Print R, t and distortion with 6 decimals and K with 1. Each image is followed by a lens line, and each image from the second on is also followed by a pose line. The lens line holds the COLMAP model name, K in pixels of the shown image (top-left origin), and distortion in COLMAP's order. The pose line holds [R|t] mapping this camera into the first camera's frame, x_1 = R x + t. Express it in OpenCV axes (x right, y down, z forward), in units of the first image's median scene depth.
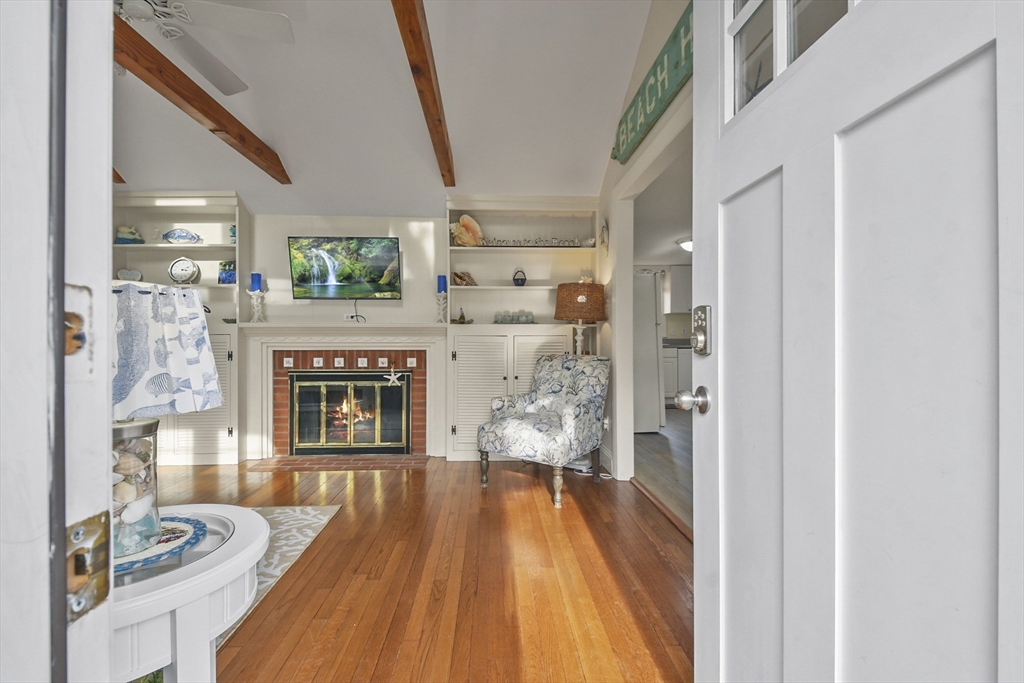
lens RADIAL K [[452.9, 0, 519.3], [0, 452.9, 339.7], [0, 0, 1]] dist [-0.004008, -0.010698]
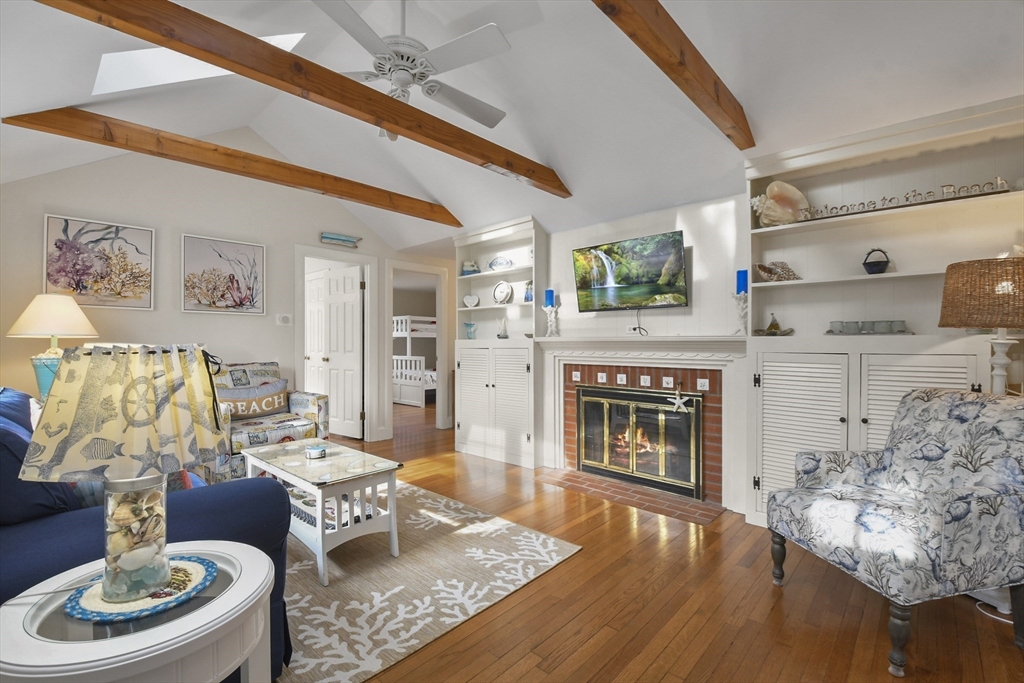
lens RADIAL K [[452.9, 0, 503.4], [0, 452.9, 341.5], [0, 0, 1]] dist [-0.004008, -0.010698]
pose [[0.677693, -0.001676, -0.735343, 0.111634], [0.003726, 0.999992, 0.001155, -0.028051], [0.735335, -0.003522, 0.677695, 0.209908]]
